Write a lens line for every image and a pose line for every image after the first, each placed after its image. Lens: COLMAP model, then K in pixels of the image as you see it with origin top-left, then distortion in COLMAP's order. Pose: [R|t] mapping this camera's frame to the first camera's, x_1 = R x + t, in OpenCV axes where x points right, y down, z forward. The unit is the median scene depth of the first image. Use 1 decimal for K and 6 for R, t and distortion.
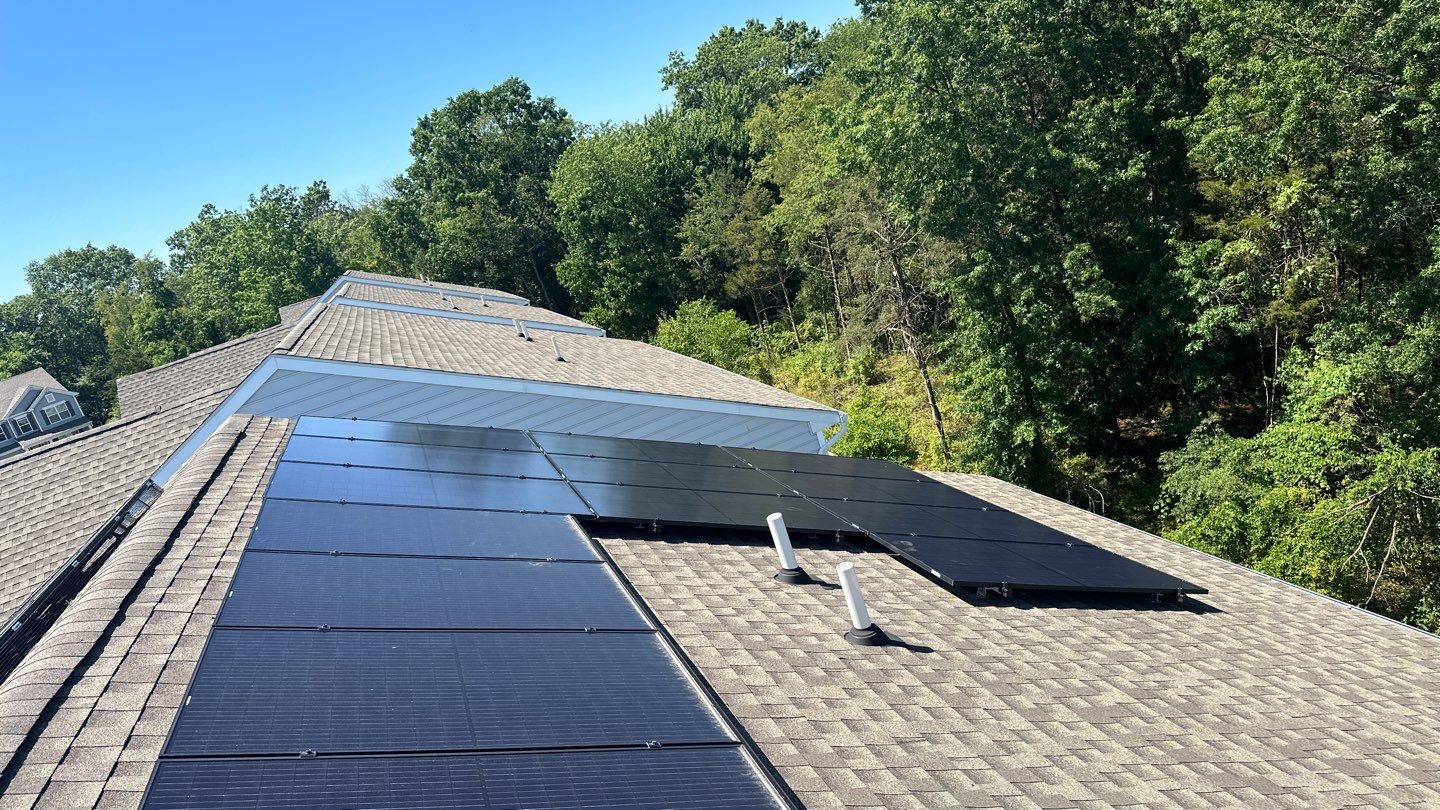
lens RADIAL K [[1034.2, 0, 718.1], [0, 1034.2, 380.3], [0, 0, 1]] dist [0.133647, -0.203601]
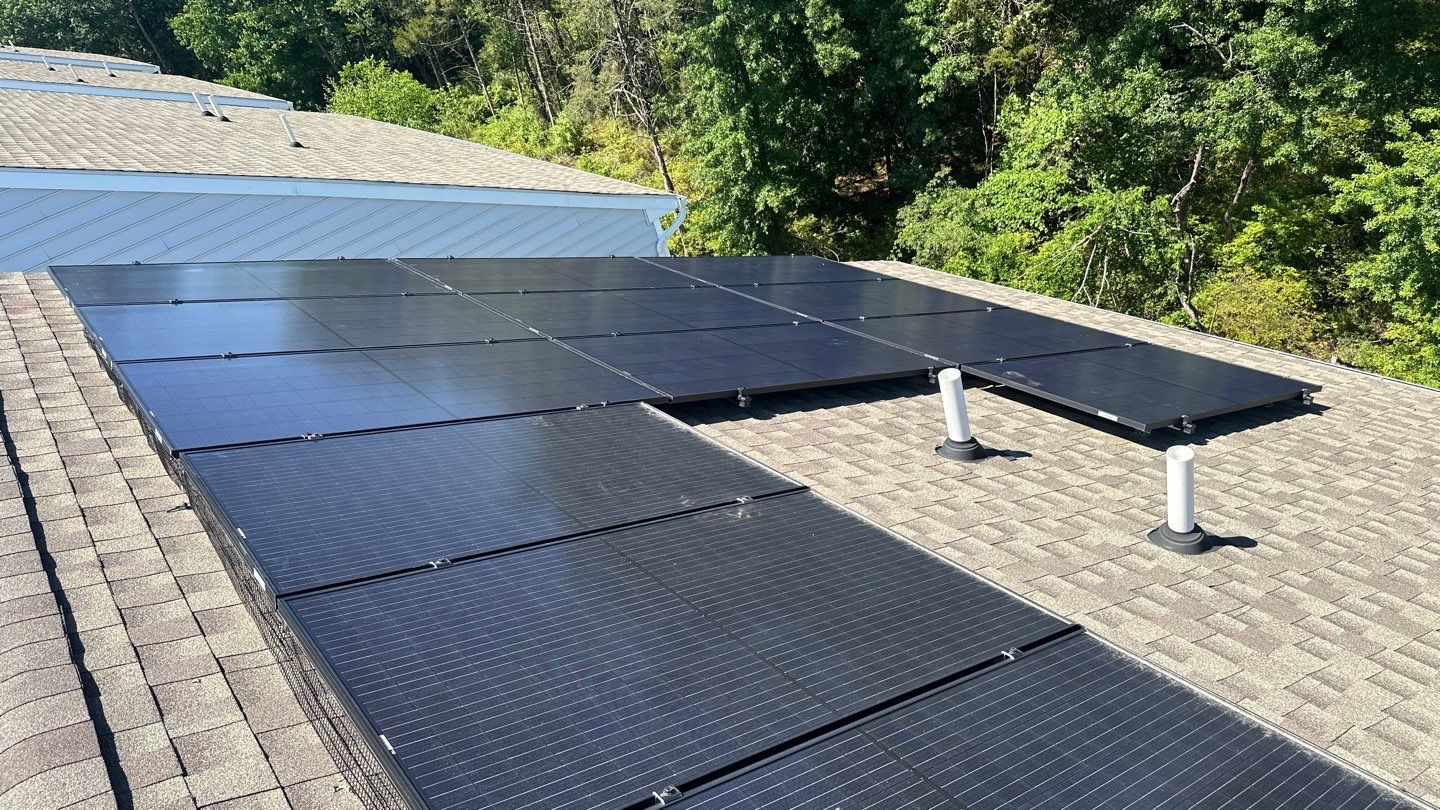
lens RADIAL K [[1034.2, 0, 718.1], [0, 1034.2, 380.3], [0, 0, 1]] dist [0.133647, -0.203601]
pose [[0.943796, -0.120375, 0.307828, -0.074172], [0.049743, 0.972446, 0.227760, -0.008212], [-0.326763, -0.199647, 0.923779, 0.092386]]
